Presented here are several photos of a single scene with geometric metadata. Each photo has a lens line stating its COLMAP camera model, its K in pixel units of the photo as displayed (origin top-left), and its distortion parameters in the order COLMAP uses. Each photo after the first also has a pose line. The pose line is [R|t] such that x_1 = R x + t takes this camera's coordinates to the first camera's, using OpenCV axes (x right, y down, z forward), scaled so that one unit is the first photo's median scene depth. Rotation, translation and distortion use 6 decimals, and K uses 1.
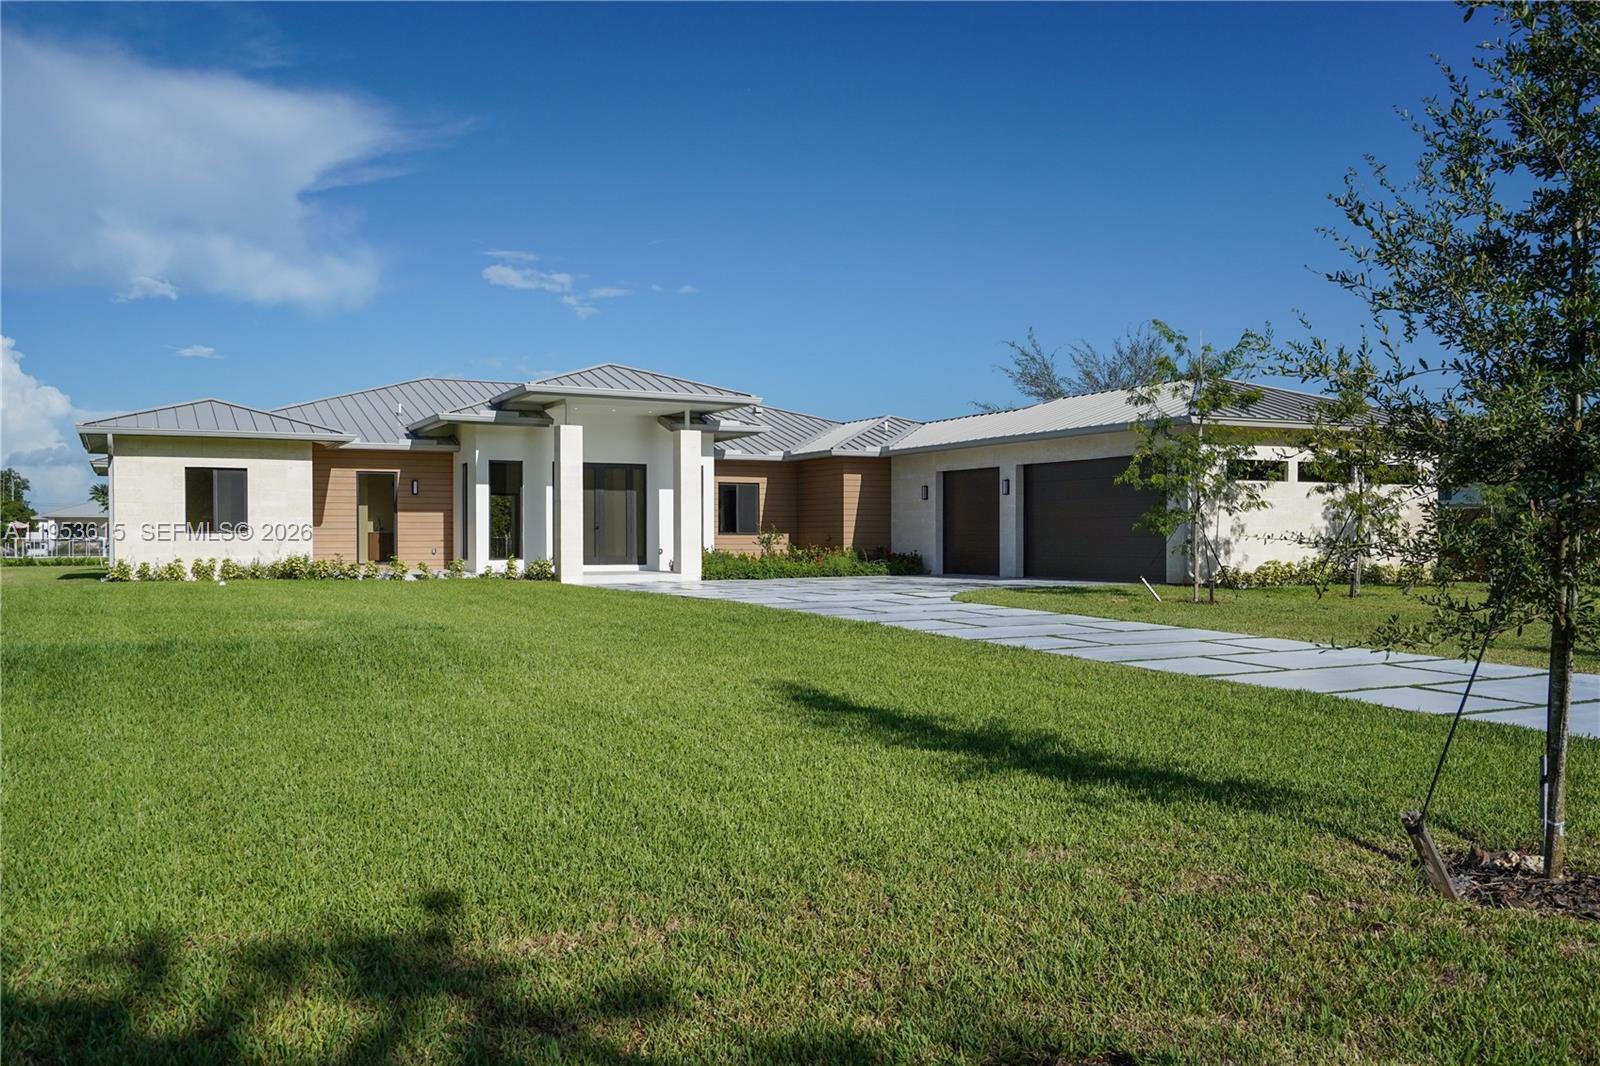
lens RADIAL K [[1281.4, 0, 801.4], [0, 1281.4, 555.4], [0, 0, 1]] dist [-0.004534, 0.066281]
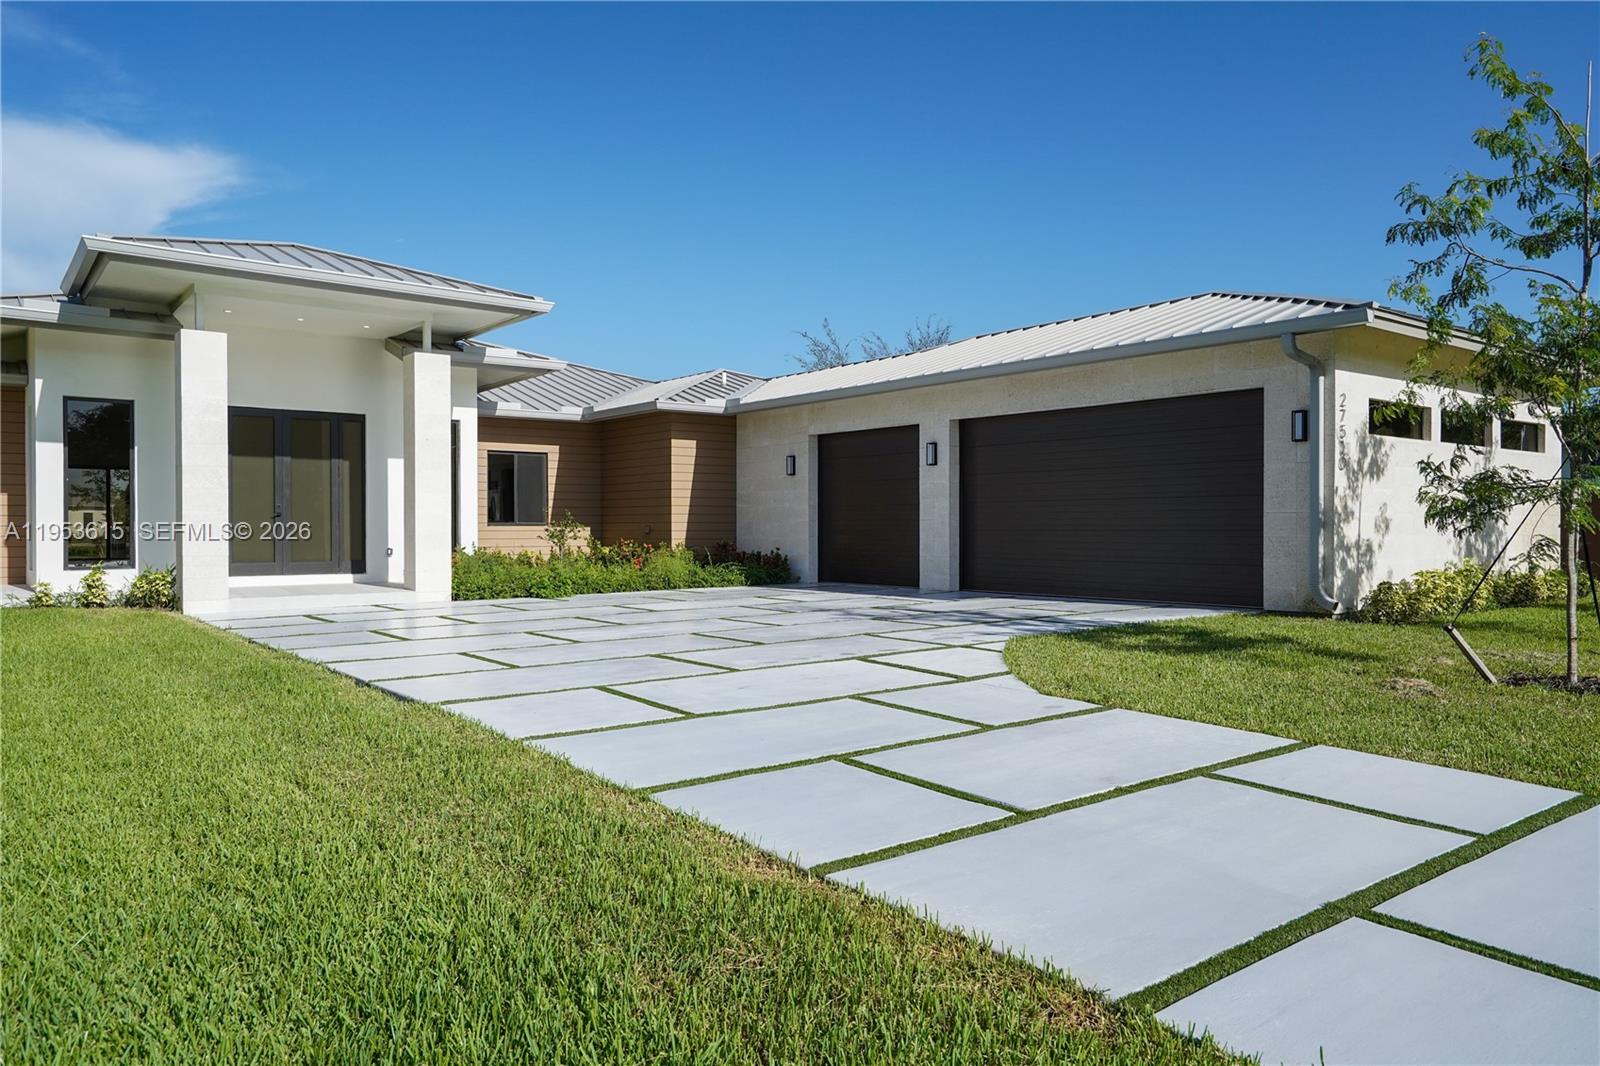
lens RADIAL K [[1068.6, 0, 800.0], [0, 1068.6, 533.0], [0, 0, 1]] dist [-0.008662, -0.000765]
pose [[0.979812, -0.001254, 0.199915, -0.016247], [0.002635, 0.999974, -0.006644, -0.008819], [-0.199902, 0.007037, 0.979791, 0.449450]]
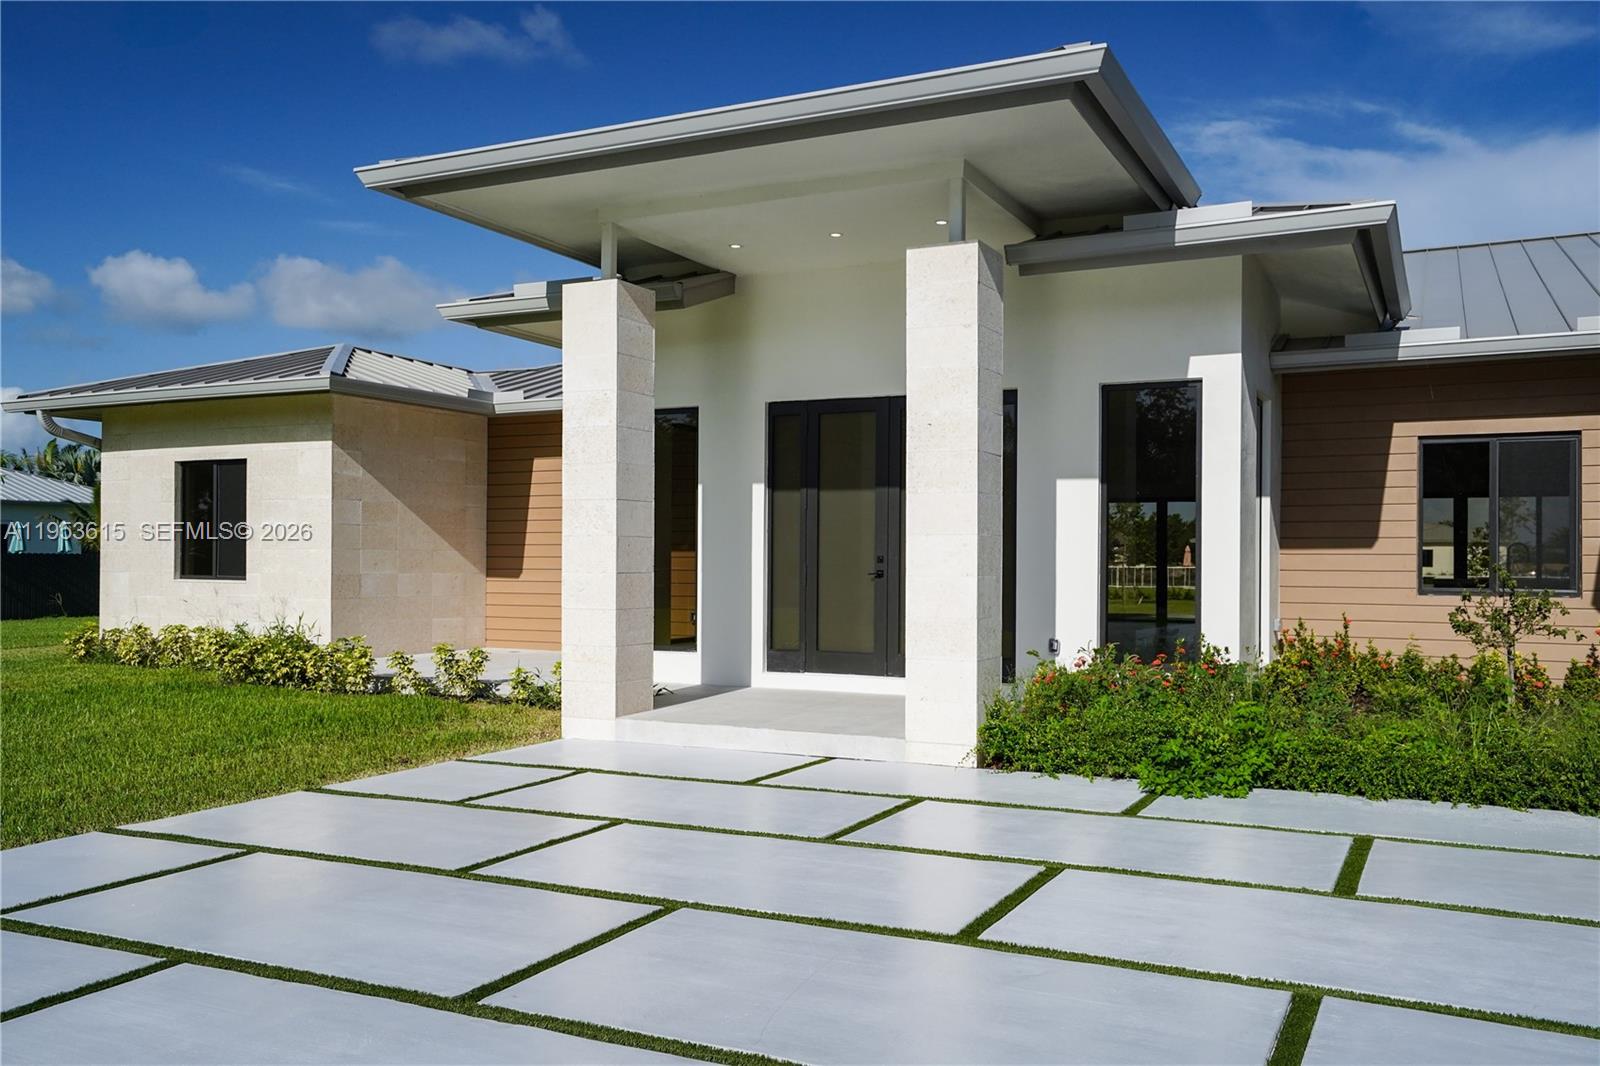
lens RADIAL K [[1281.4, 0, 801.4], [0, 1281.4, 555.4], [0, 0, 1]] dist [-0.004534, 0.066281]
pose [[0.601427, 0.001781, -0.798925, 0.118259], [-0.016710, 0.999807, -0.010351, -0.022794], [0.798753, 0.019576, 0.601341, 0.760509]]
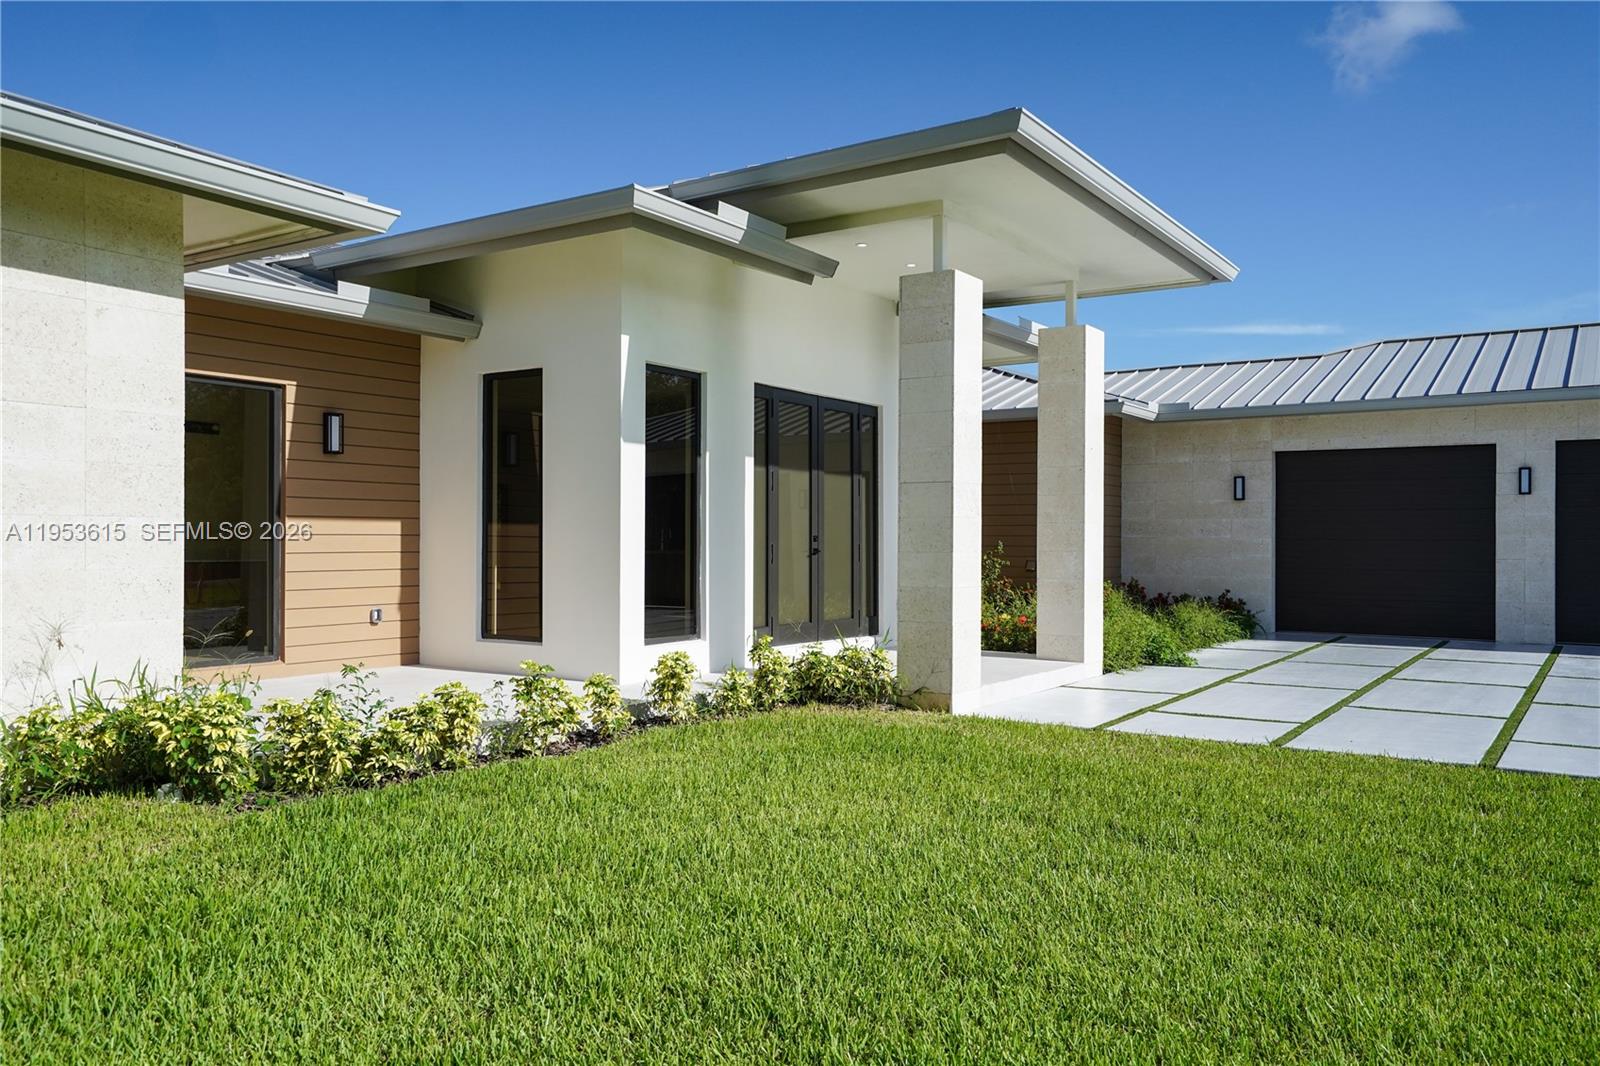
lens RADIAL K [[1185.8, 0, 800.0], [0, 1185.8, 533.0], [0, 0, 1]] dist [-0.001465, -0.000165]
pose [[0.878284, 0.007466, 0.478080, -0.344743], [0.001964, 0.999813, -0.019222, -0.020293], [-0.478134, 0.017821, 0.878106, 0.661994]]
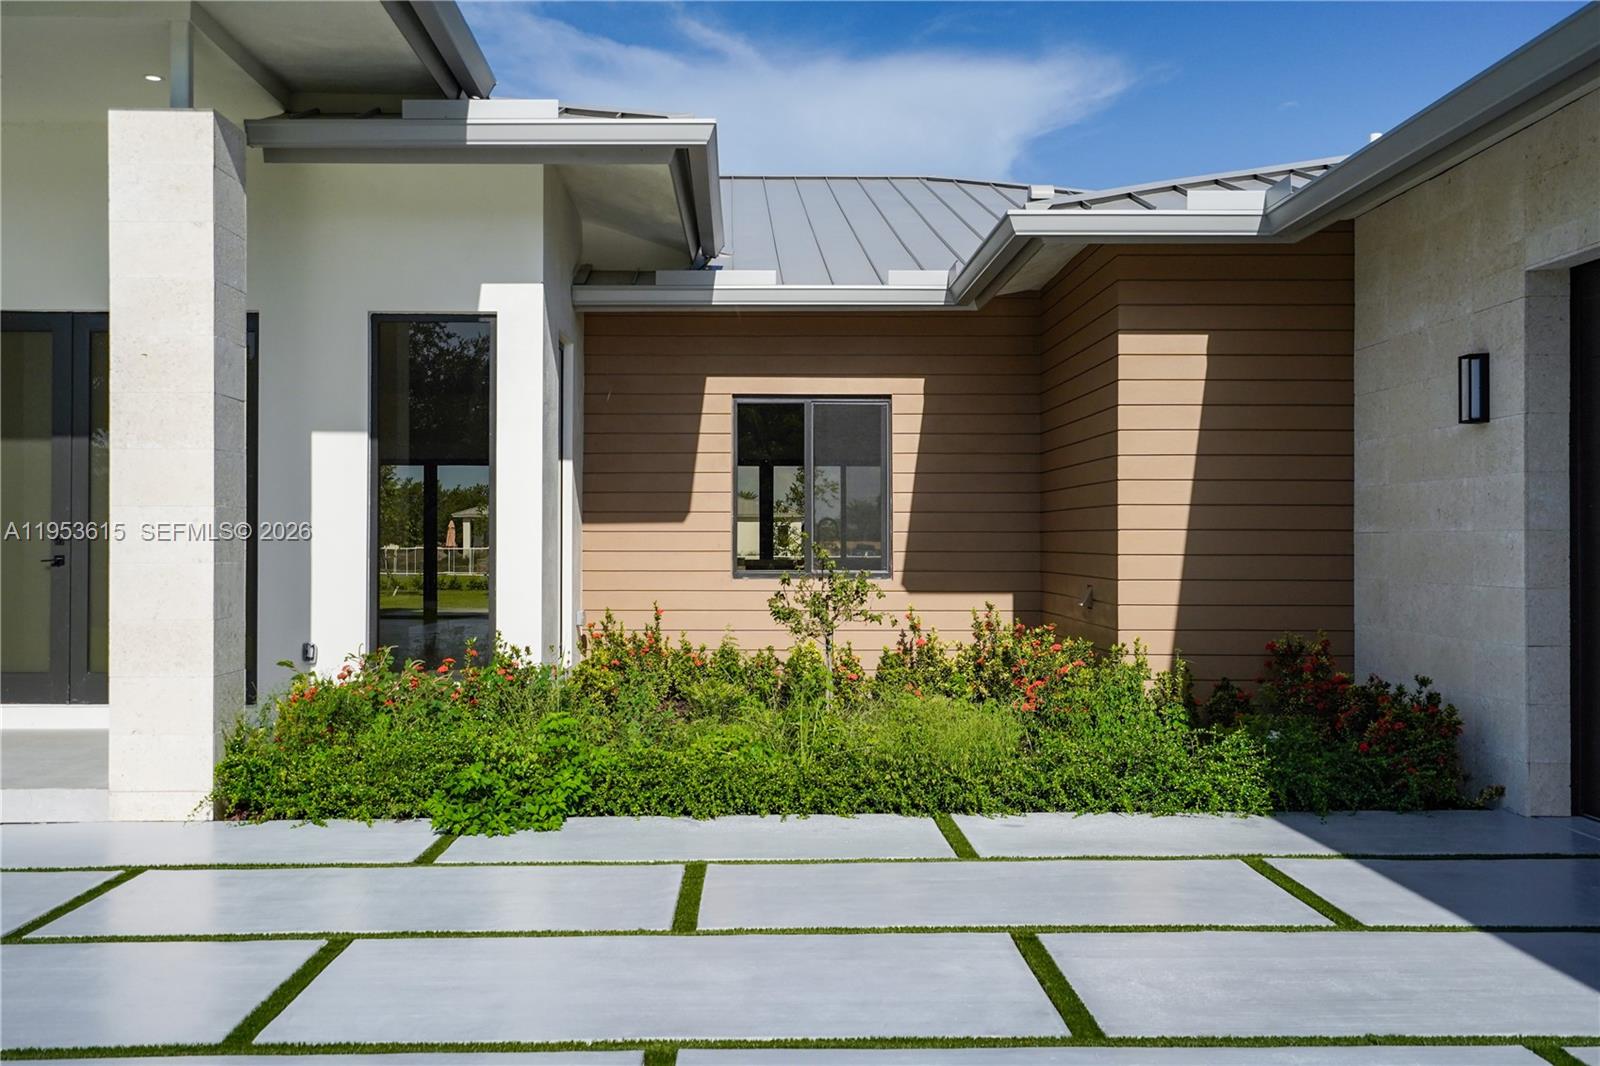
lens RADIAL K [[1676.8, 0, 745.5], [0, 1676.8, 526.6], [0, 0, 1]] dist [0.008939, 0.035651]
pose [[0.897506, -0.002054, -0.440998, 0.115359], [-0.007683, 0.999765, -0.020293, -0.022685], [0.440935, 0.021601, 0.897279, 0.753556]]
